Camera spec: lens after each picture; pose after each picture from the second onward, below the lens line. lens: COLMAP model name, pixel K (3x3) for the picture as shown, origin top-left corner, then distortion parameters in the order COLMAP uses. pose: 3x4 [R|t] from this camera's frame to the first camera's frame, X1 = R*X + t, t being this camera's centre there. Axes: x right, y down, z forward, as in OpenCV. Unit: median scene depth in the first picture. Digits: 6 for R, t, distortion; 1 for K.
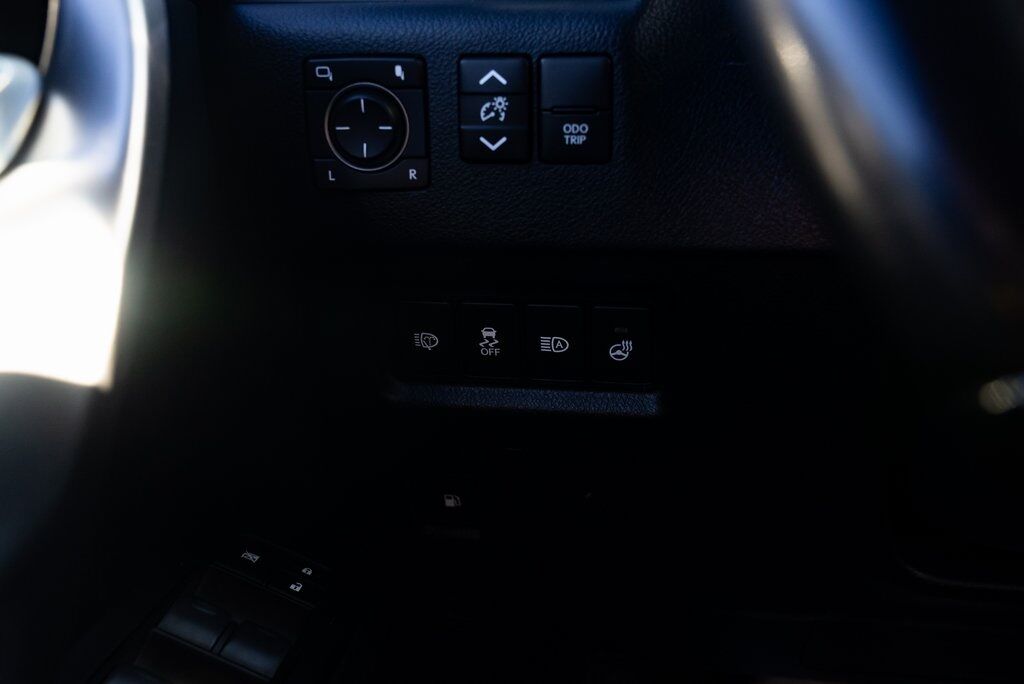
lens RADIAL K [[984.5, 0, 512.0], [0, 984.5, 342.0], [0, 0, 1]] dist [-0.002559, 0.000272]
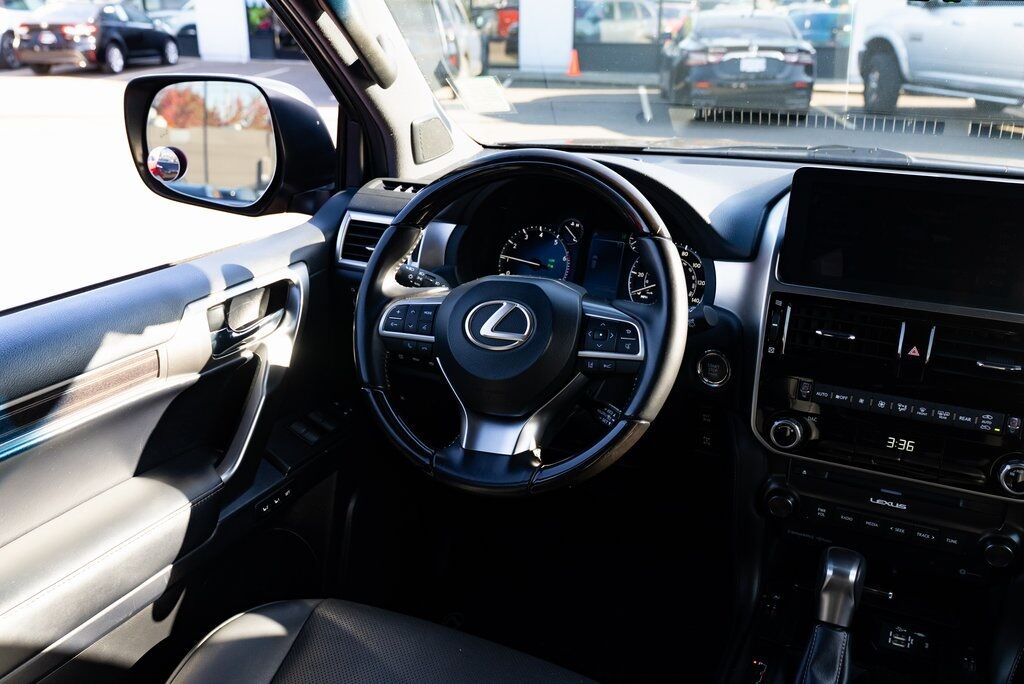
lens RADIAL K [[937.2, 0, 512.0], [0, 937.2, 342.0], [0, 0, 1]] dist [-0.006055, 0.009373]
pose [[0.954184, 0.123997, -0.272317, 1.516437], [-0.093662, 0.988132, 0.121750, -0.587658], [0.284182, -0.090666, 0.954474, -2.537558]]
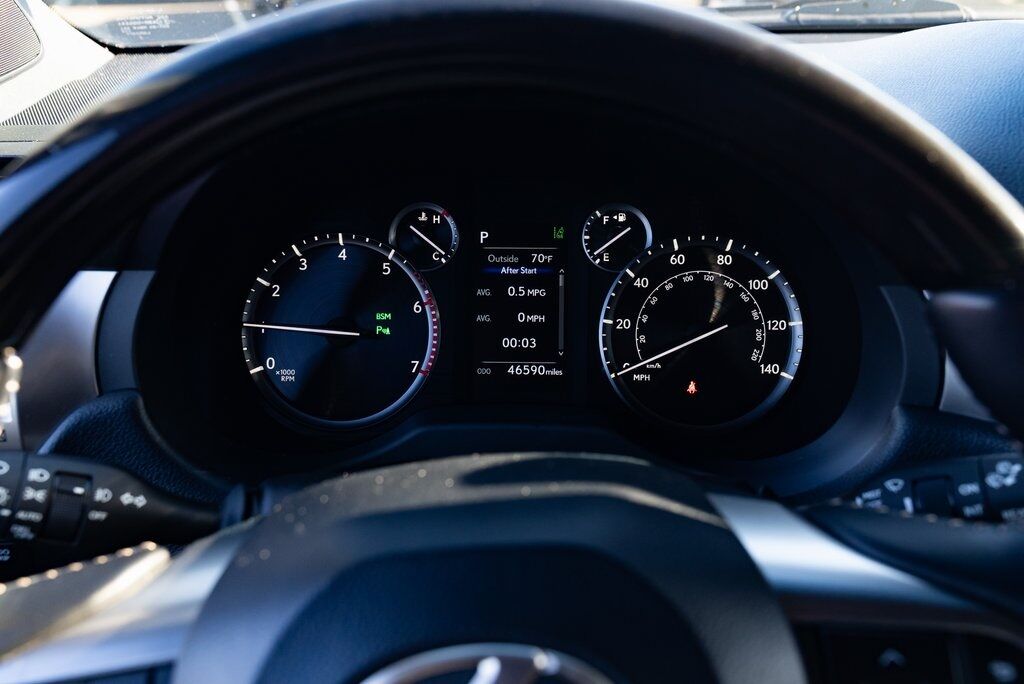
lens RADIAL K [[984.5, 0, 512.0], [0, 984.5, 342.0], [0, 0, 1]] dist [-0.002559, 0.000272]
pose [[0.993659, -0.039311, 0.105340, 0.610381], [0.020113, 0.983922, 0.177464, -0.703129], [-0.110622, -0.174220, 0.978473, -0.350240]]
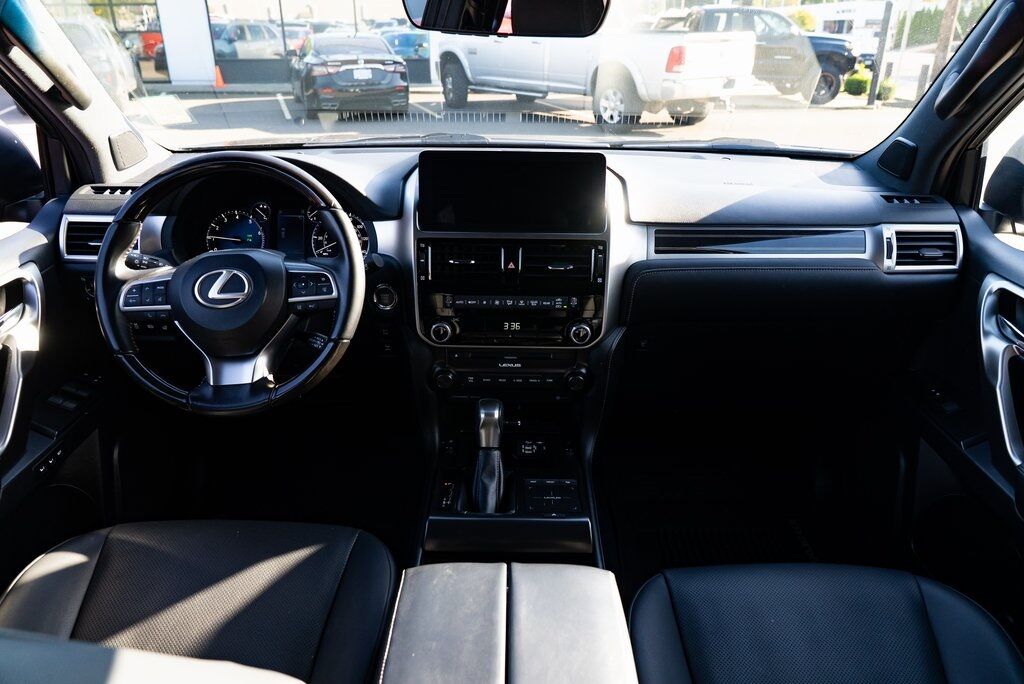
lens RADIAL K [[697.5, 0, 512.0], [0, 697.5, 342.0], [0, 0, 1]] dist [-0.027190, 0.009531]
pose [[0.989737, -0.034646, 0.138636, 1.445772], [0.008603, 0.982850, 0.184205, -0.579152], [-0.142640, -0.181122, 0.973061, -2.745176]]
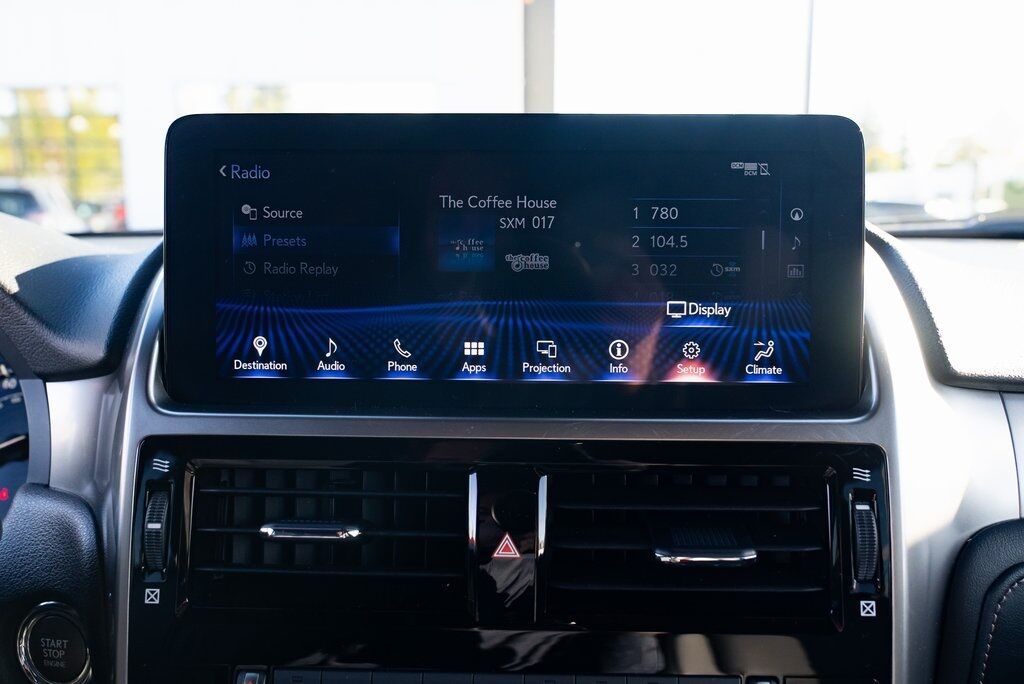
lens RADIAL K [[837.7, 0, 512.0], [0, 837.7, 342.0], [0, 0, 1]] dist [-0.012674, 0.006239]
pose [[0.992844, 0.000819, 0.119419, 1.798218], [0.009110, 0.996543, -0.082573, -0.487140], [-0.119074, 0.083070, 0.989404, -0.480487]]
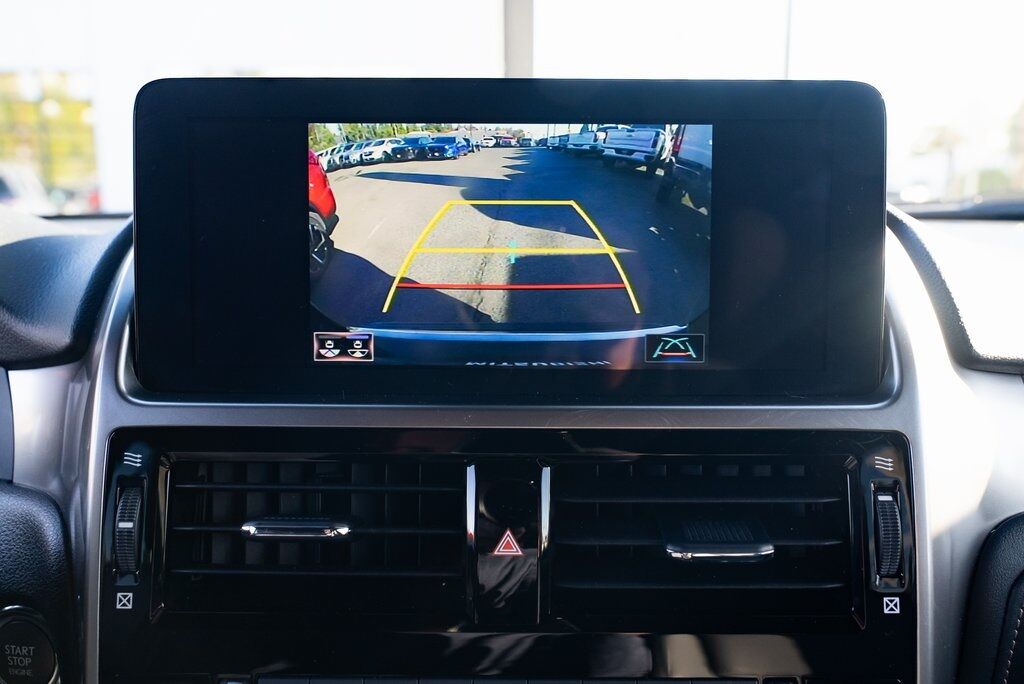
lens RADIAL K [[837.7, 0, 512.0], [0, 837.7, 342.0], [0, 0, 1]] dist [-0.012674, 0.006239]
pose [[0.989787, -0.005203, 0.142456, 1.784733], [0.014999, 0.997588, -0.067779, -0.486963], [-0.141760, 0.069224, 0.987478, -0.408282]]
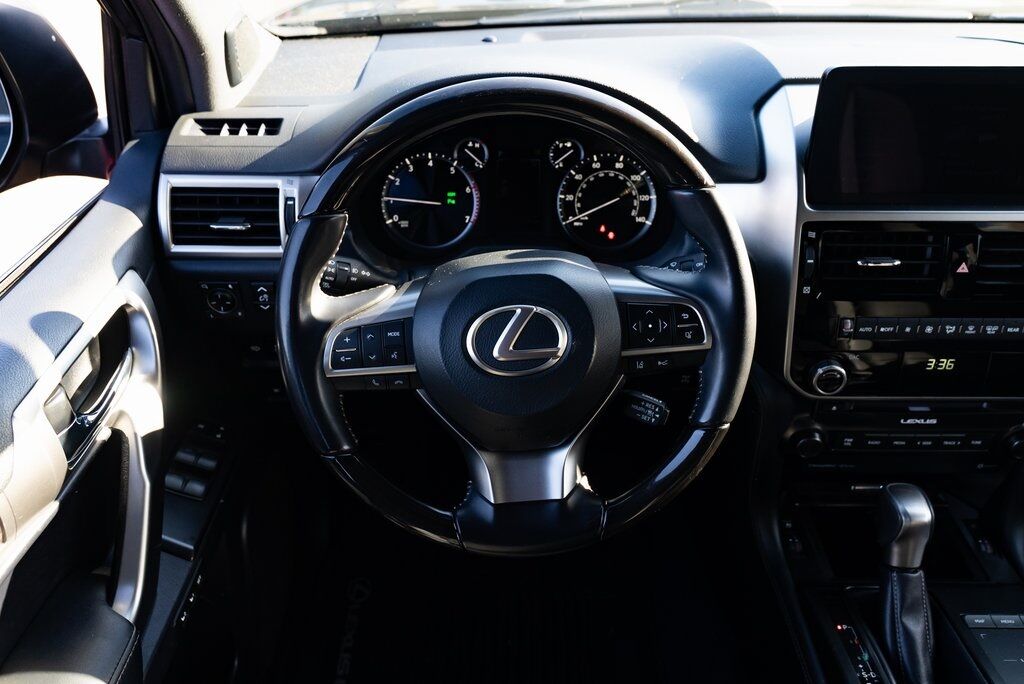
lens RADIAL K [[837.7, 0, 512.0], [0, 837.7, 342.0], [0, 0, 1]] dist [-0.012674, 0.006239]
pose [[0.990694, -0.064816, 0.119685, 0.409281], [0.021139, 0.941932, 0.335136, -0.926042], [-0.134457, -0.329488, 0.934537, -1.516744]]
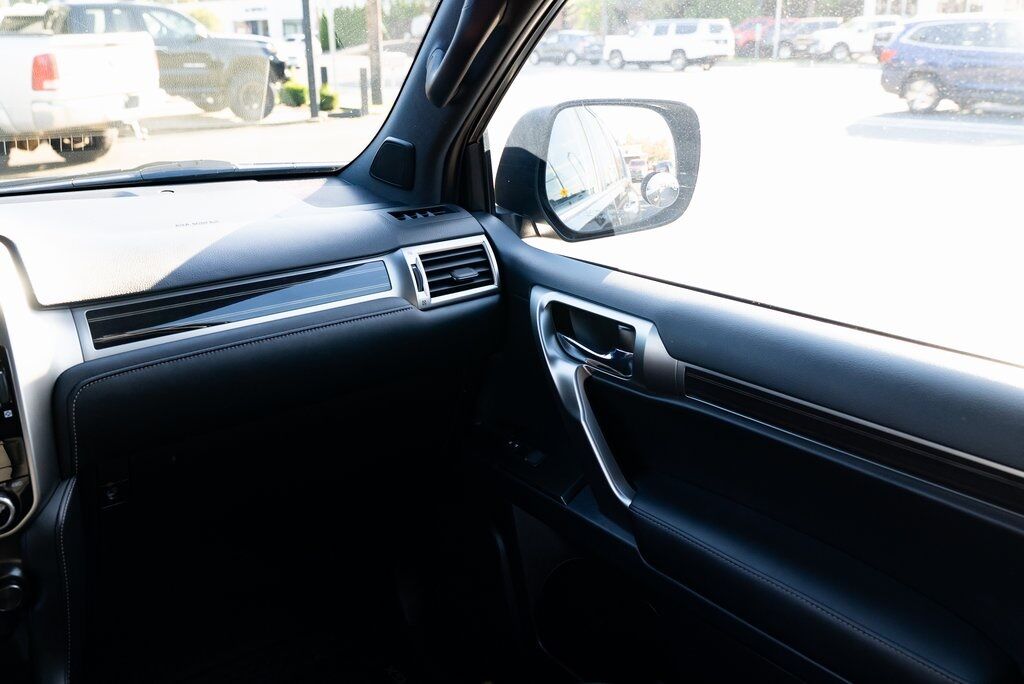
lens RADIAL K [[937.2, 0, 512.0], [0, 937.2, 342.0], [0, 0, 1]] dist [-0.006055, 0.009373]
pose [[0.691582, -0.210952, 0.690807, 1.544451], [0.164150, 0.977278, 0.134098, -0.566216], [-0.703399, 0.020656, 0.710495, -2.354475]]
